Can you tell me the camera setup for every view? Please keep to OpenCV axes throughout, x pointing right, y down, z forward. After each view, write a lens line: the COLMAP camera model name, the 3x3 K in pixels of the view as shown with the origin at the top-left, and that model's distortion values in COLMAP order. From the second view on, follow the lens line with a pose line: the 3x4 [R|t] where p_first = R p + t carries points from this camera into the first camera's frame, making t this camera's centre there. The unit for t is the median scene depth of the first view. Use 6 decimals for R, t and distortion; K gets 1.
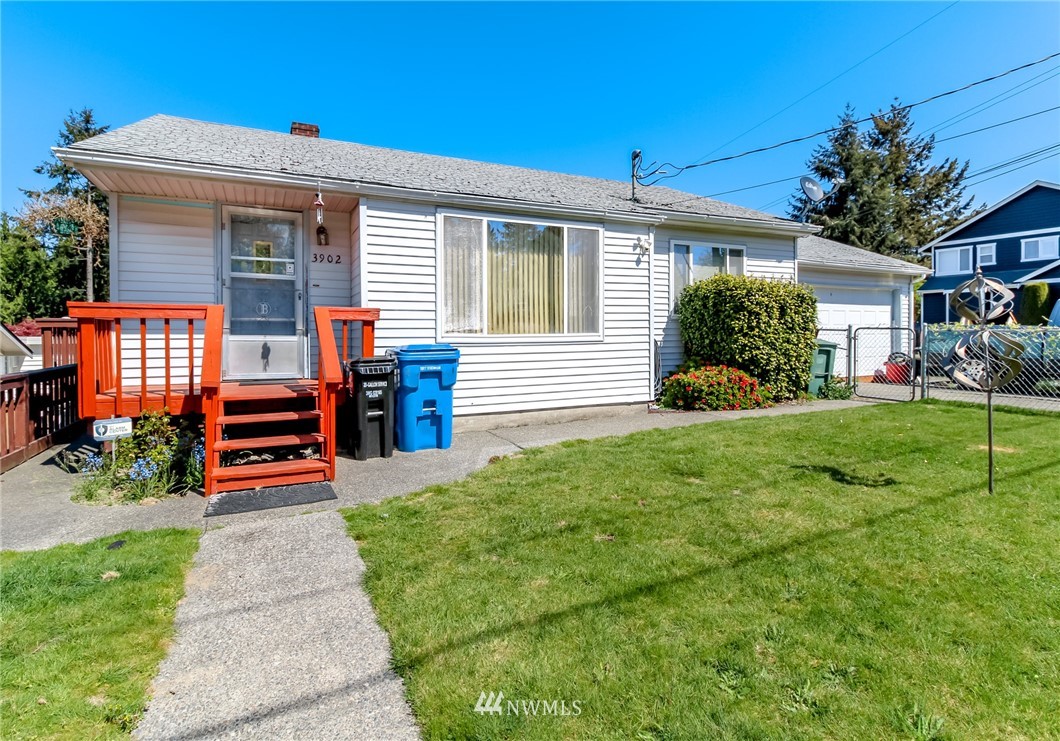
lens RADIAL K [[510.4, 0, 529.0], [0, 510.4, 333.0], [0, 0, 1]] dist [0.001471, 0.000061]
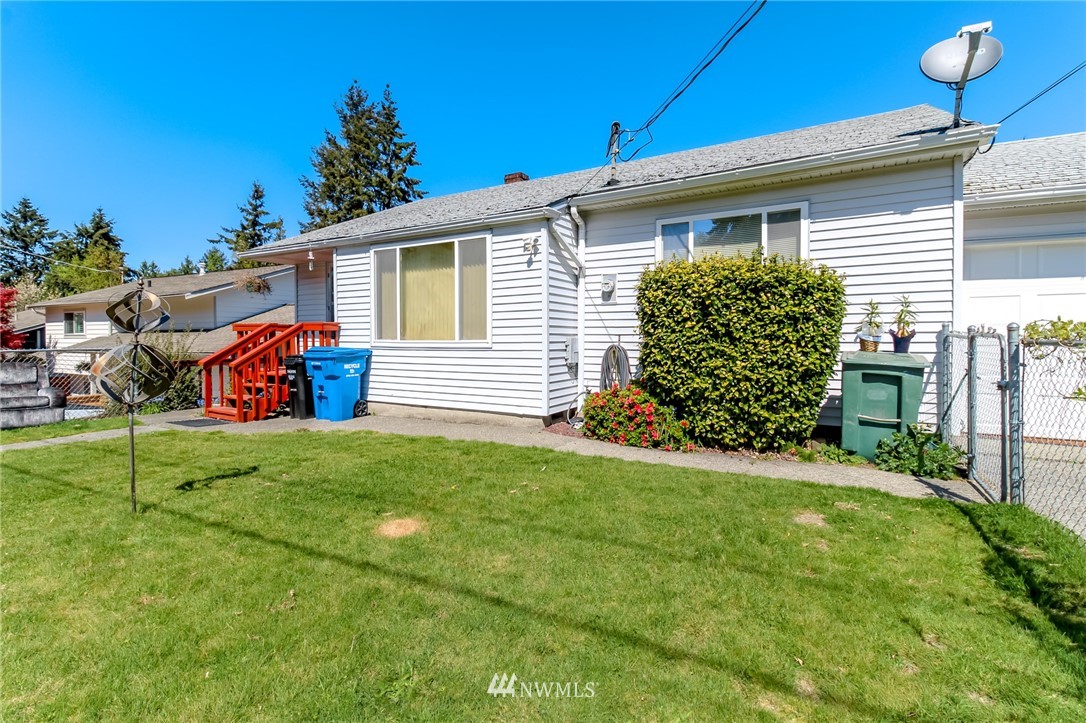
lens RADIAL K [[508.3, 0, 542.9], [0, 508.3, 339.9], [0, 0, 1]] dist [0.021206, -0.012143]
pose [[0.578542, 0.007226, -0.815620, 1.012908], [-0.002455, 0.999972, 0.007119, -0.007301], [0.815649, -0.002117, 0.578544, 0.508935]]
